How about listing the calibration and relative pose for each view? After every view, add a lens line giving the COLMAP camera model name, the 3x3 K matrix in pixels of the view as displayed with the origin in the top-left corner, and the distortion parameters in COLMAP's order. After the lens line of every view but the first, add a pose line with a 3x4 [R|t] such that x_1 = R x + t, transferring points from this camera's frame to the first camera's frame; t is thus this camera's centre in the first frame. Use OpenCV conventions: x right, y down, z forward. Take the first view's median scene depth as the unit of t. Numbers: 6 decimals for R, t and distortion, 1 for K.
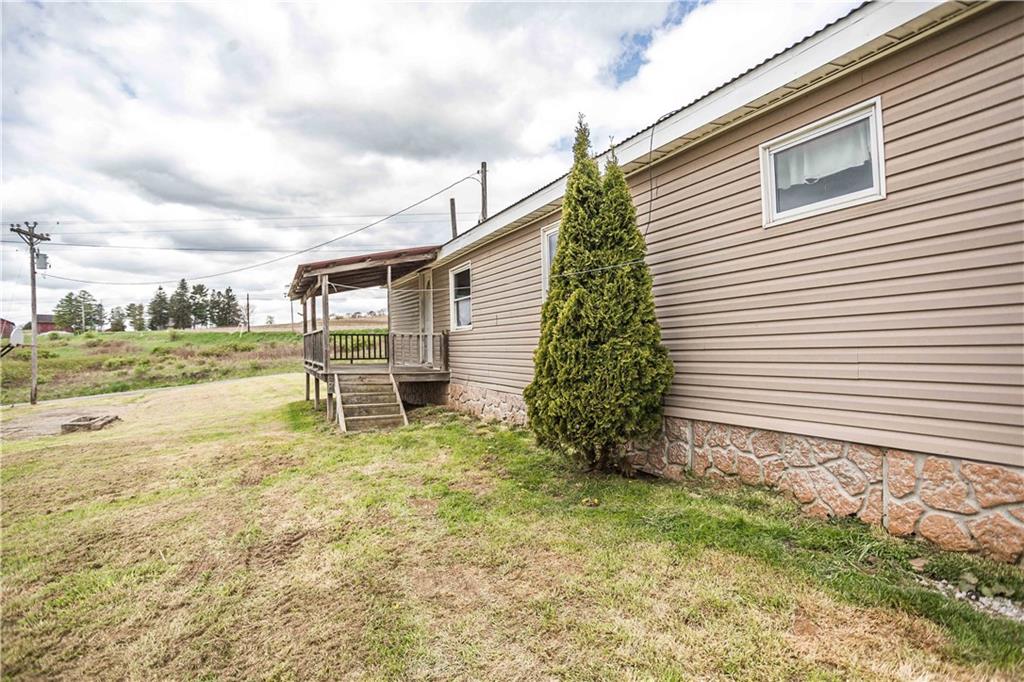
lens RADIAL K [[497.1, 0, 506.7], [0, 497.1, 334.4], [0, 0, 1]] dist [-0.069633, 0.030296]
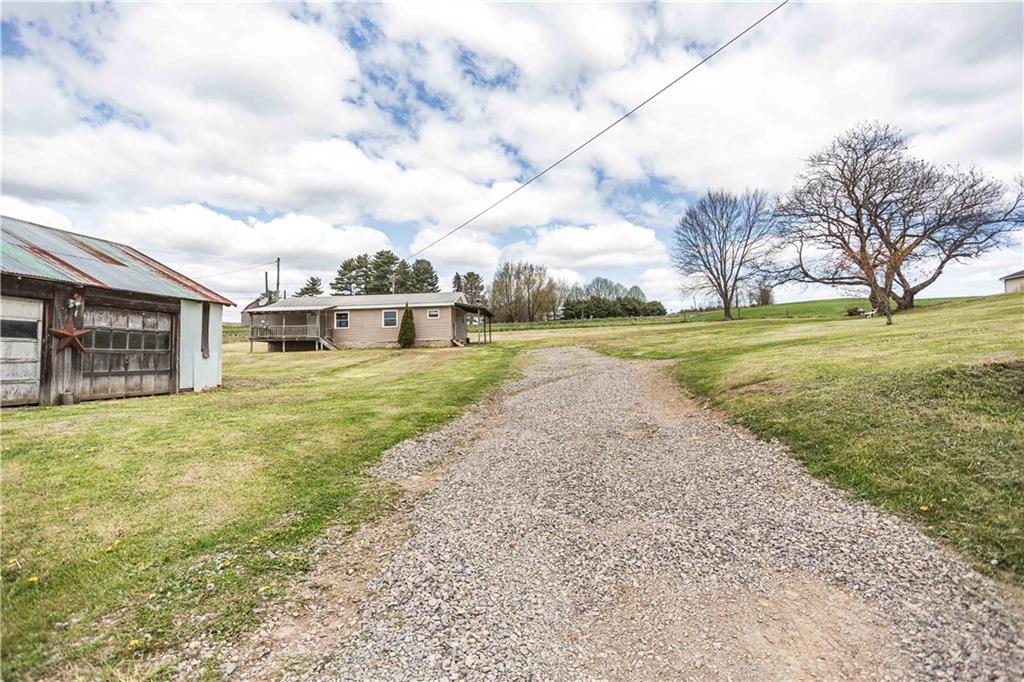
lens RADIAL K [[507.6, 0, 513.0], [0, 507.6, 322.9], [0, 0, 1]] dist [-0.069056, 0.032265]
pose [[0.512169, 0.073435, 0.855740, -0.340505], [-0.011259, 0.996827, -0.078804, 0.030039], [-0.858811, 0.030726, 0.511370, -0.262344]]
